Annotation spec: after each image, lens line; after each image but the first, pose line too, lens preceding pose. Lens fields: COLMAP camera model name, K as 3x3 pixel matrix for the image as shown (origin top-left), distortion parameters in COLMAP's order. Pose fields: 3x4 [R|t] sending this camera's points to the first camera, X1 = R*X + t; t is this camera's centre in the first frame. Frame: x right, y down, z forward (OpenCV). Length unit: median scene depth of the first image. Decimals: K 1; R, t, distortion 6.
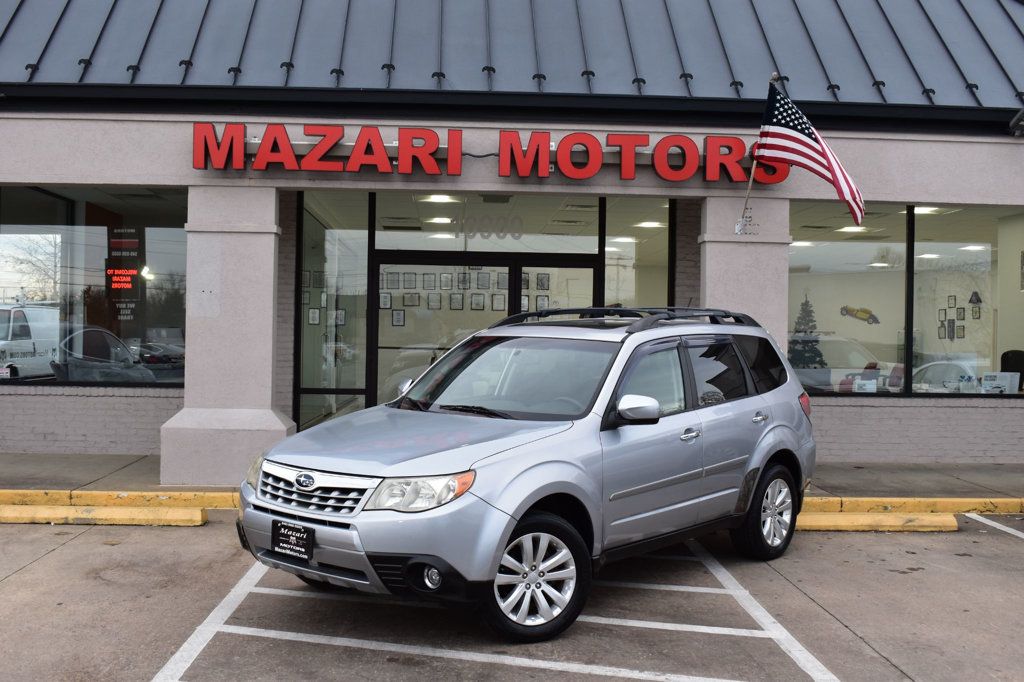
lens RADIAL K [[1157.2, 0, 512.0], [0, 1157.2, 341.0], [0, 0, 1]] dist [-0.064976, 0.011900]
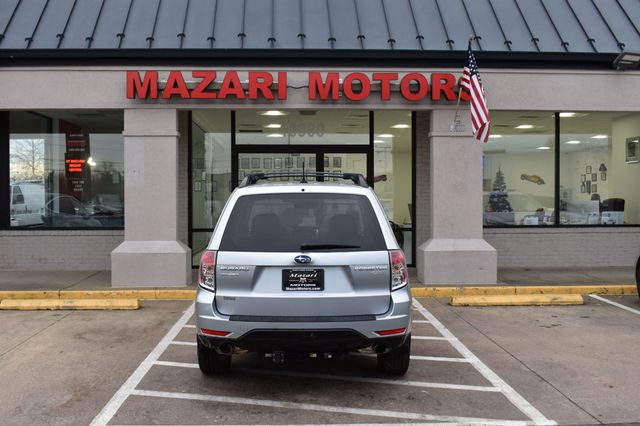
lens RADIAL K [[729.3, 0, 320.0], [0, 729.3, 213.0], [0, 0, 1]] dist [-0.062626, 0.007253]
pose [[0.999825, -0.018698, 0.000508, 0.001109], [0.018686, 0.999674, 0.017423, 0.004156], [-0.000834, -0.017411, 0.999848, -0.061149]]
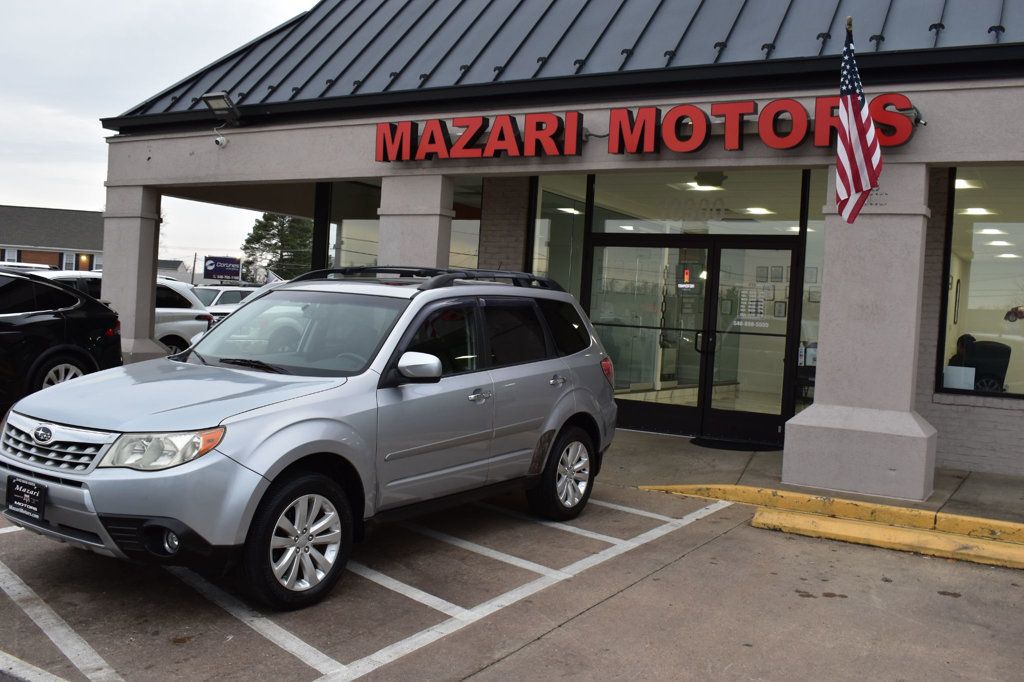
lens RADIAL K [[1001.2, 0, 488.1], [0, 1001.2, 342.1], [0, 0, 1]] dist [-0.077014, 0.005213]
pose [[0.818579, 0.048081, -0.572379, 0.412066], [-0.046689, 0.998763, 0.017125, 0.013985], [0.572494, 0.012706, 0.819811, 0.212828]]
